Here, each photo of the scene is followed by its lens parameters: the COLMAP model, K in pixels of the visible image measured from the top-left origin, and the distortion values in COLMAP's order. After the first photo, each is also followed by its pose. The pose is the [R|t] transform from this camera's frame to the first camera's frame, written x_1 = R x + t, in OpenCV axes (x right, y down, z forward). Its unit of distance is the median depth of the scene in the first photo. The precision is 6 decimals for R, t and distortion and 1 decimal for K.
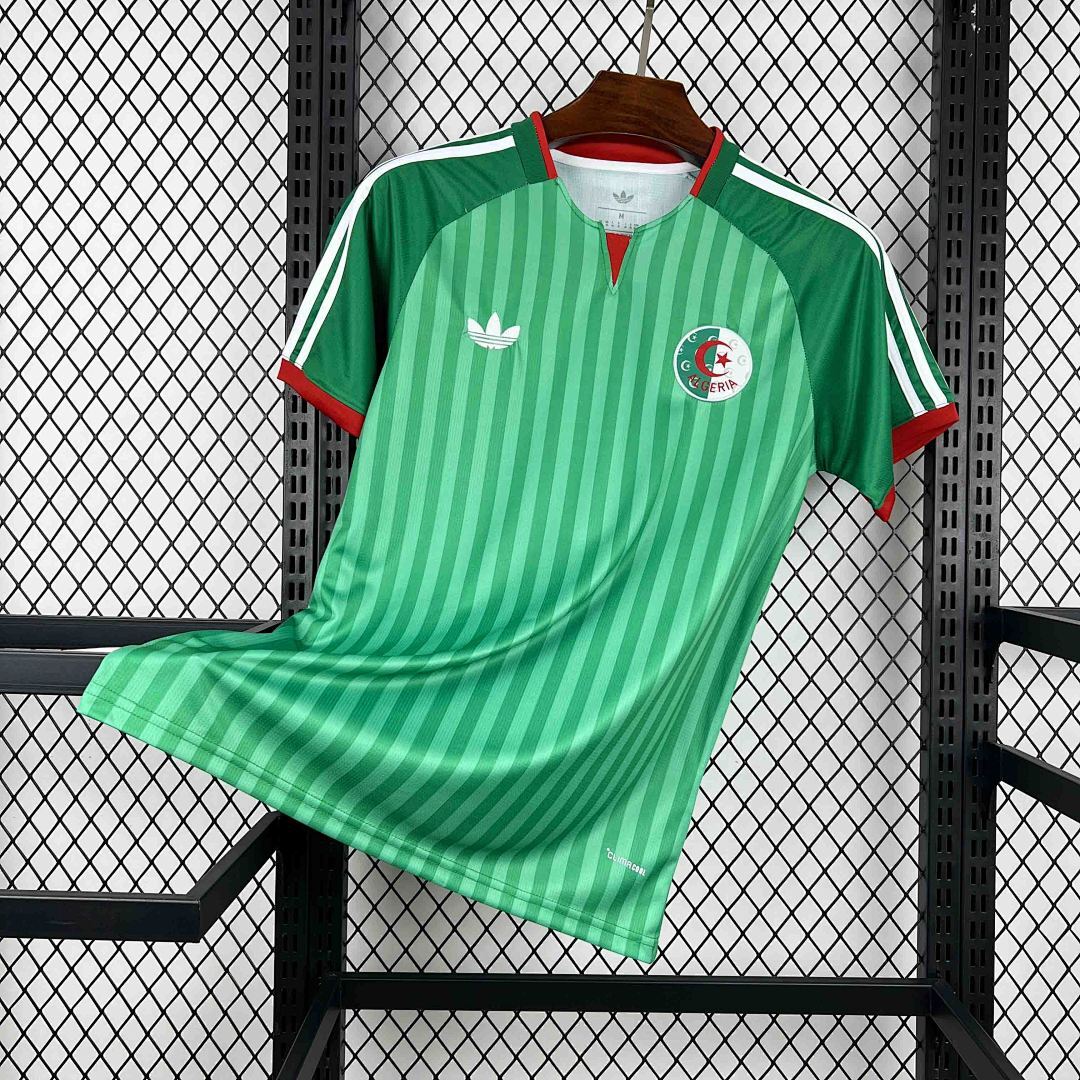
lens RADIAL K [[1075.3, 0, 539.5], [0, 1075.3, 516.1], [0, 0, 1]] dist [0.006034, -0.000796]
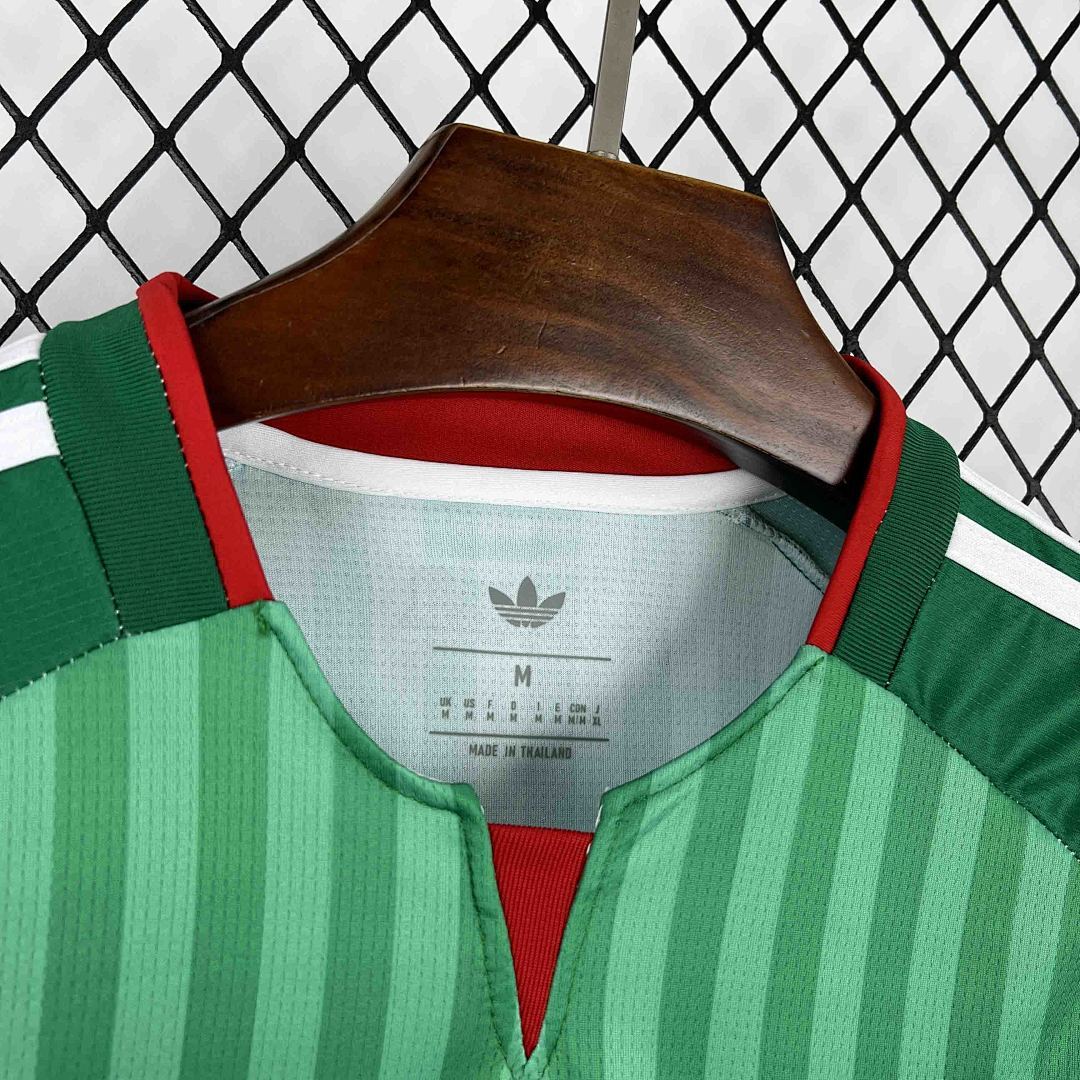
lens RADIAL K [[1058.8, 0, 540.0], [0, 1058.8, 540.0], [0, 0, 1]] dist [0.002907, 0.003825]
pose [[0.967218, -0.019303, 0.253214, 0.022404], [0.017759, 0.999807, 0.008385, -0.464984], [-0.253327, -0.003613, 0.967374, 1.106127]]
